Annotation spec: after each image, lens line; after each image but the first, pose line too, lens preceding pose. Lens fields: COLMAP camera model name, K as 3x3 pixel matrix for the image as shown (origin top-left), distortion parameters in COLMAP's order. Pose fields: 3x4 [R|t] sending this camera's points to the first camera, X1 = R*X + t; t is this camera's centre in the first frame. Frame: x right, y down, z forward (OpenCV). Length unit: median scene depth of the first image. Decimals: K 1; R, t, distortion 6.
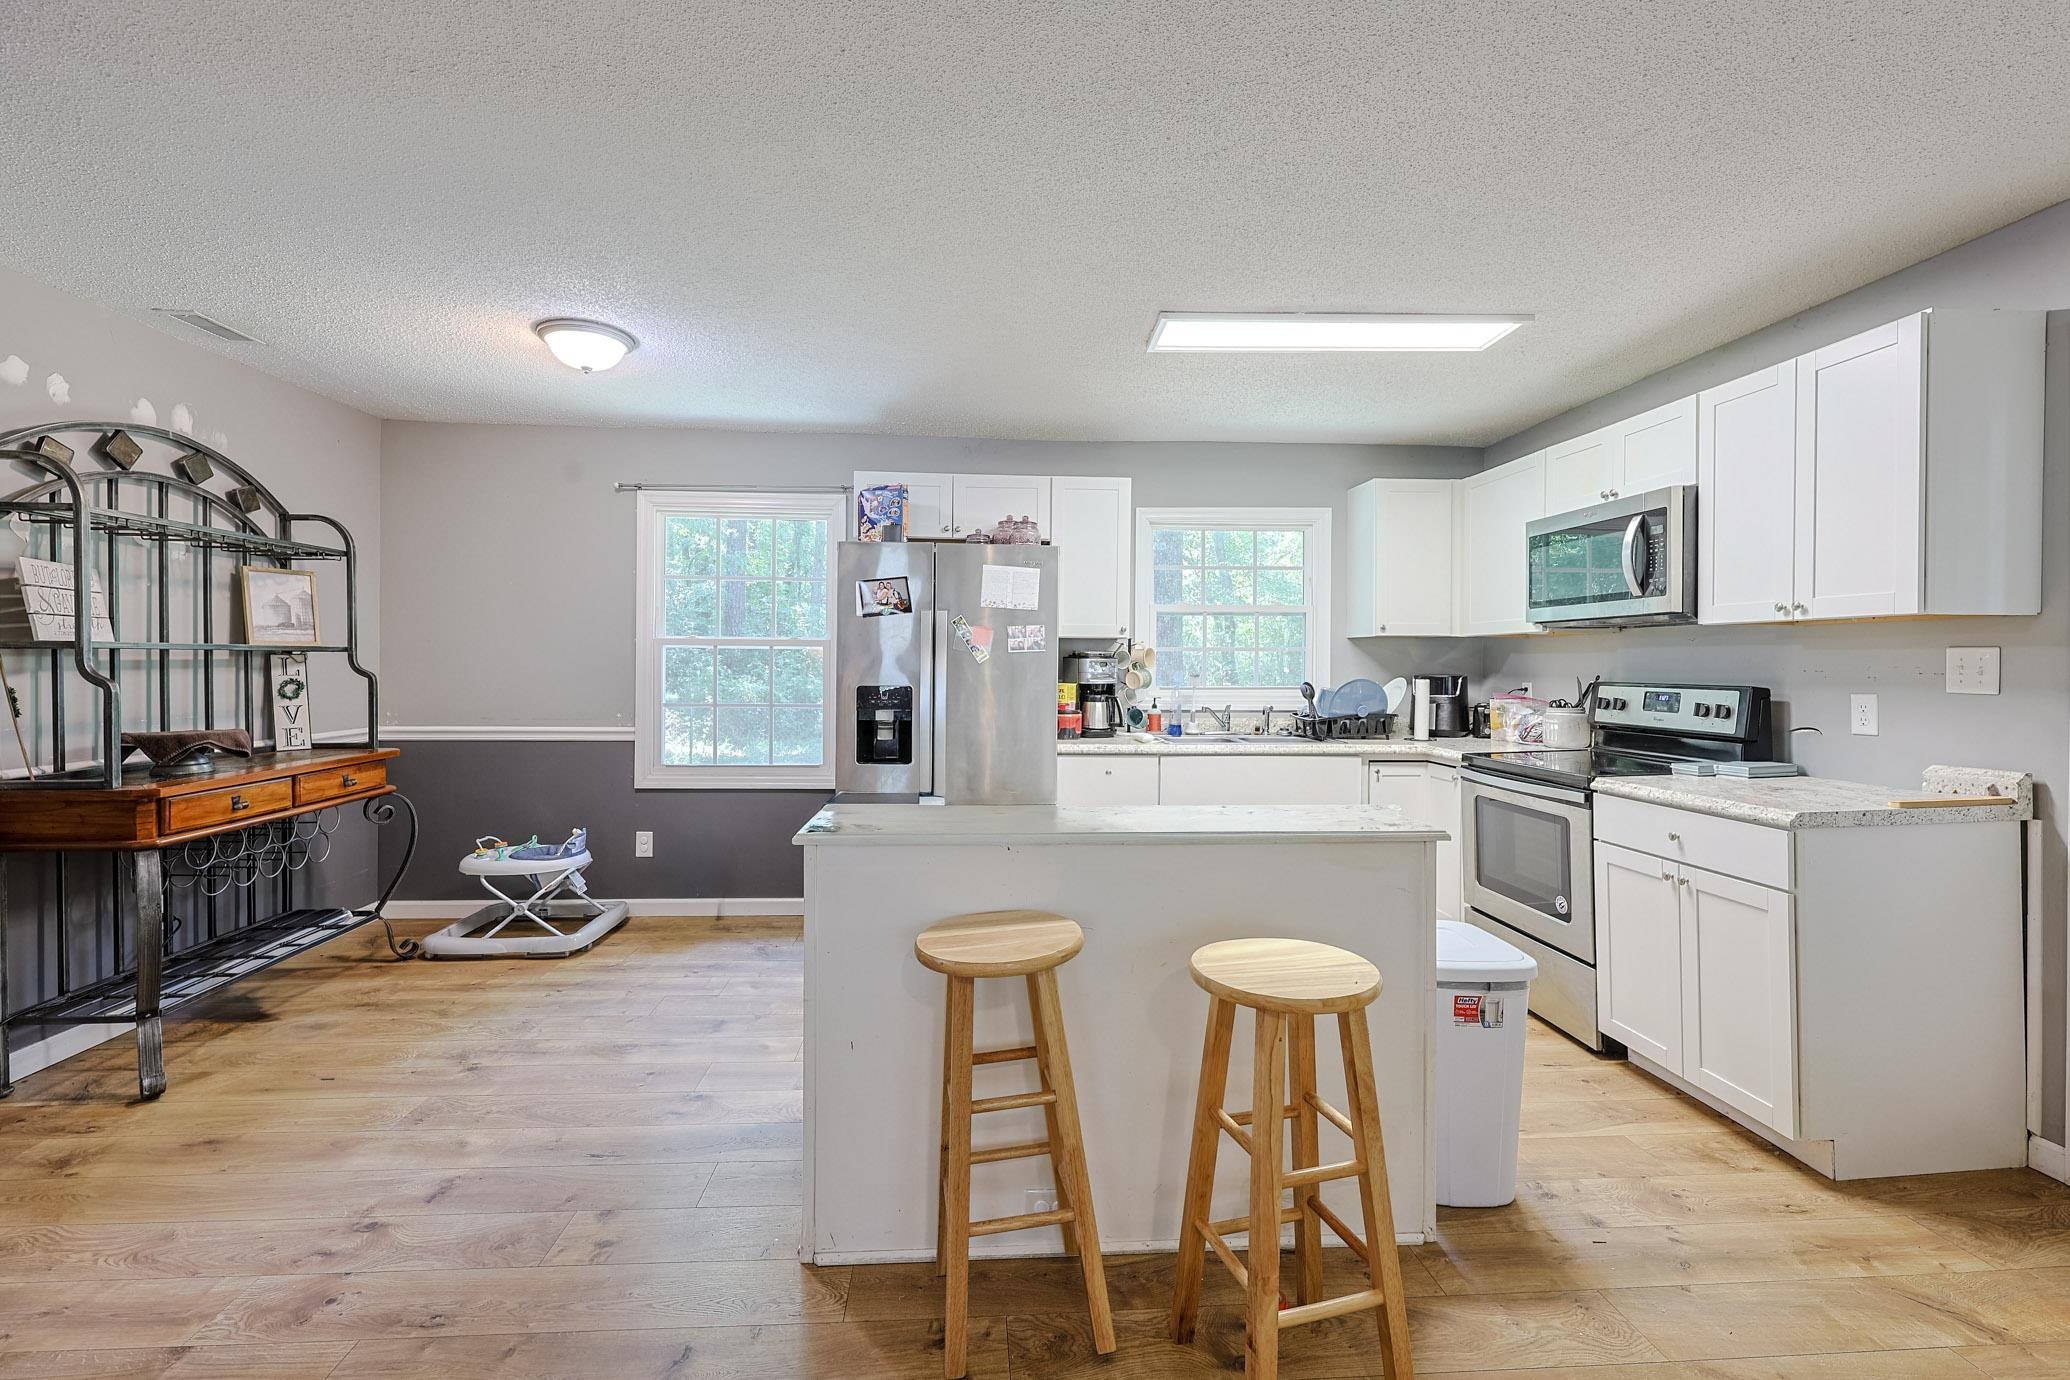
lens RADIAL K [[885.9, 0, 1011.5], [0, 885.9, 668.7], [0, 0, 1]] dist [0.000070, 0.000258]
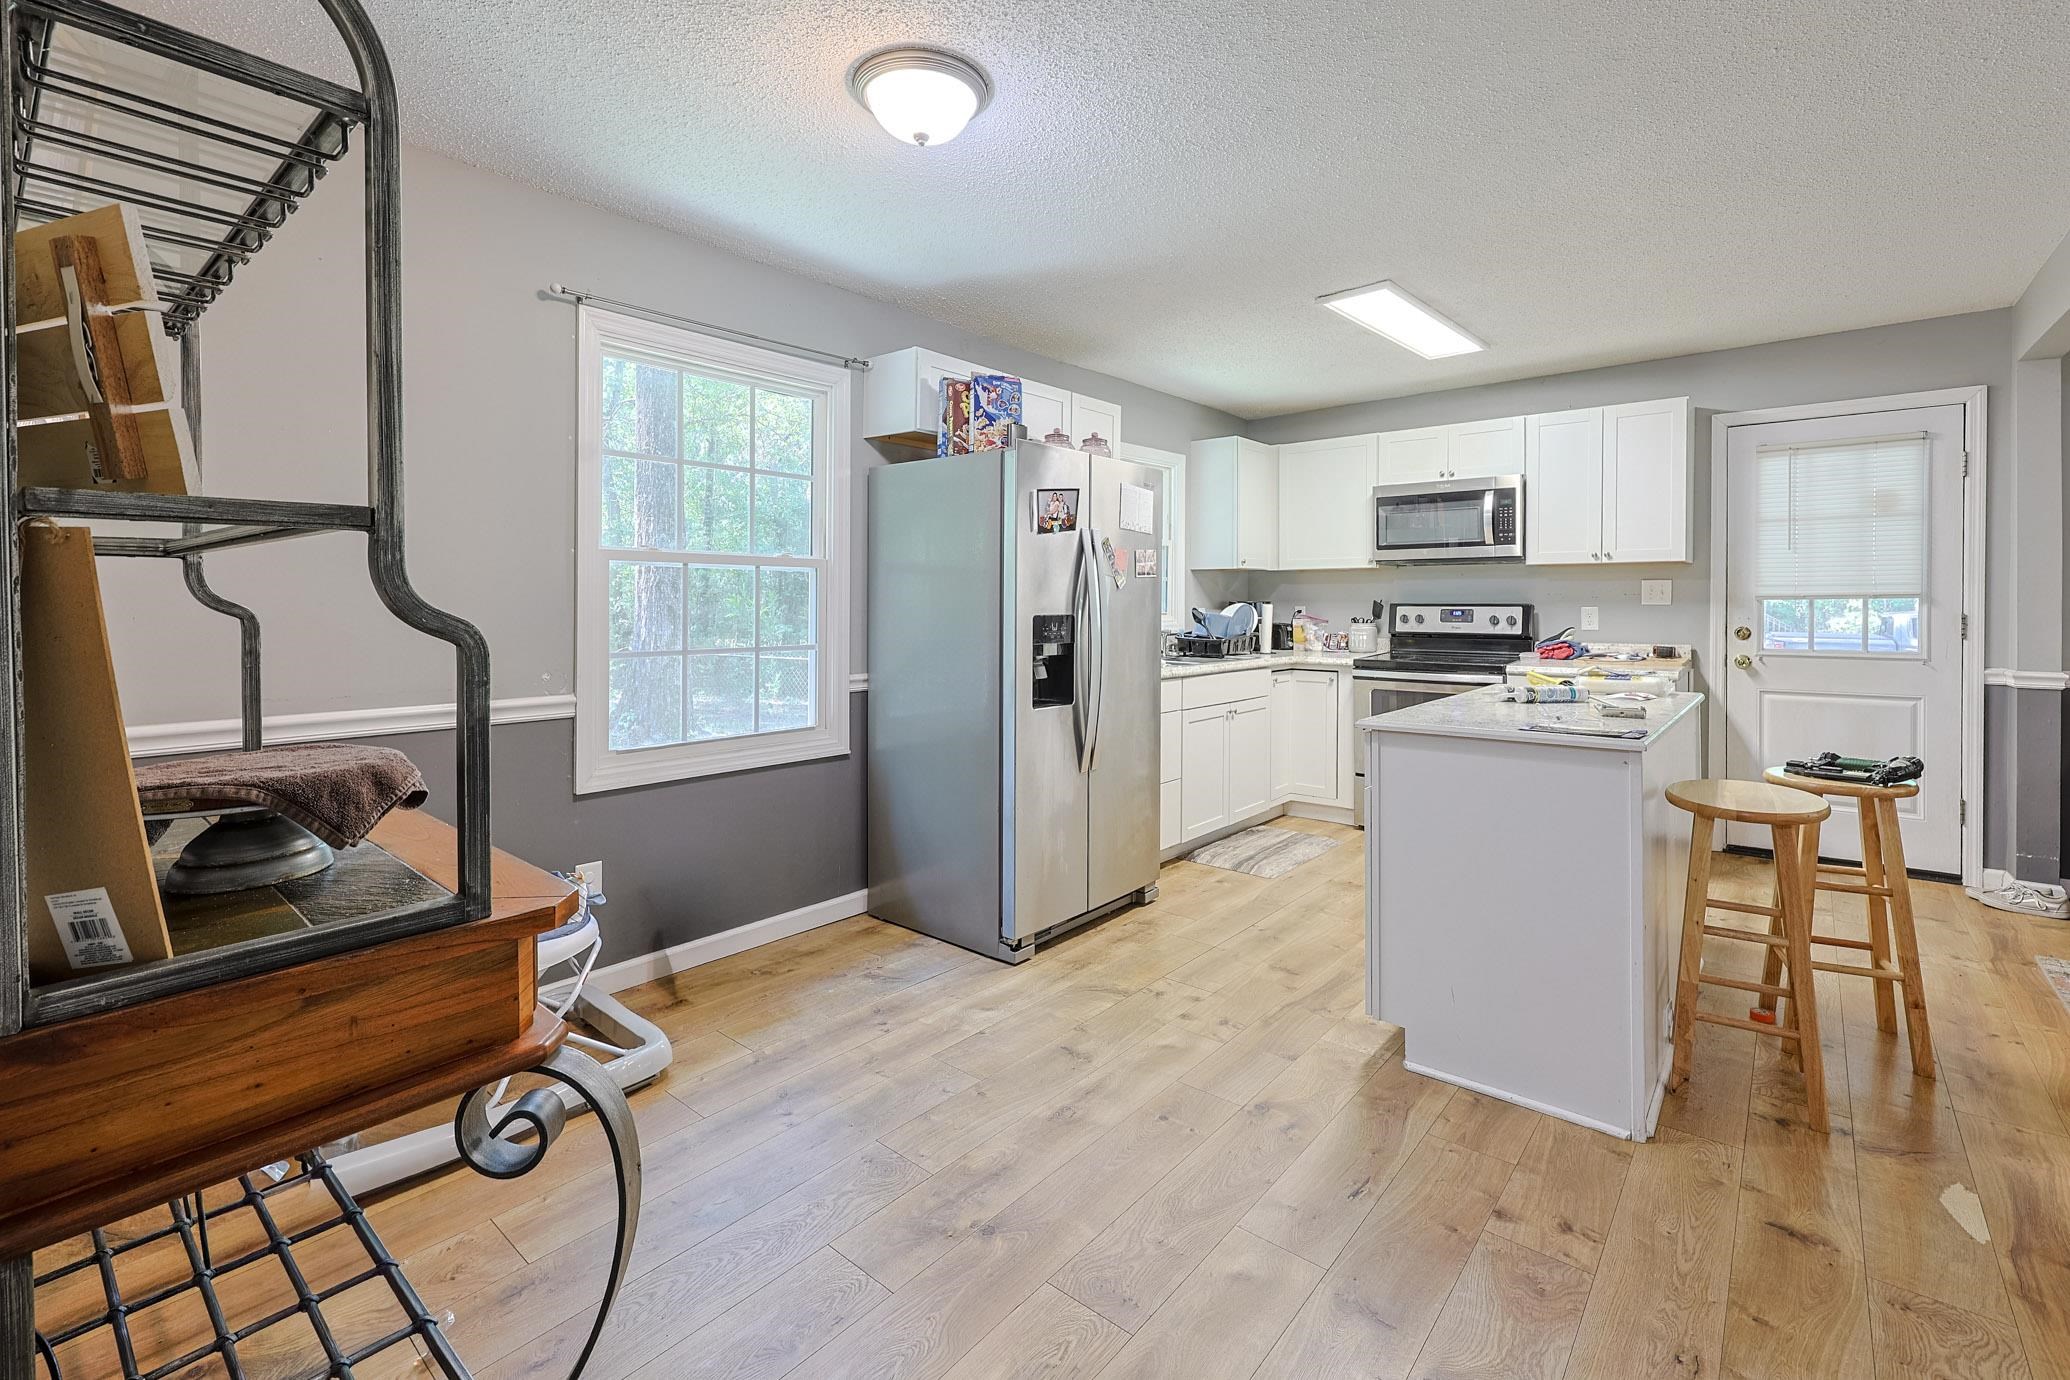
lens RADIAL K [[936.1, 0, 1009.7], [0, 936.1, 615.5], [0, 0, 1]] dist [-0.000280, -0.000147]
pose [[0.686298, -0.017215, 0.727117, -0.822219], [0.008662, 0.999842, 0.015496, 0.005268], [-0.727269, -0.004337, 0.686339, 0.411493]]
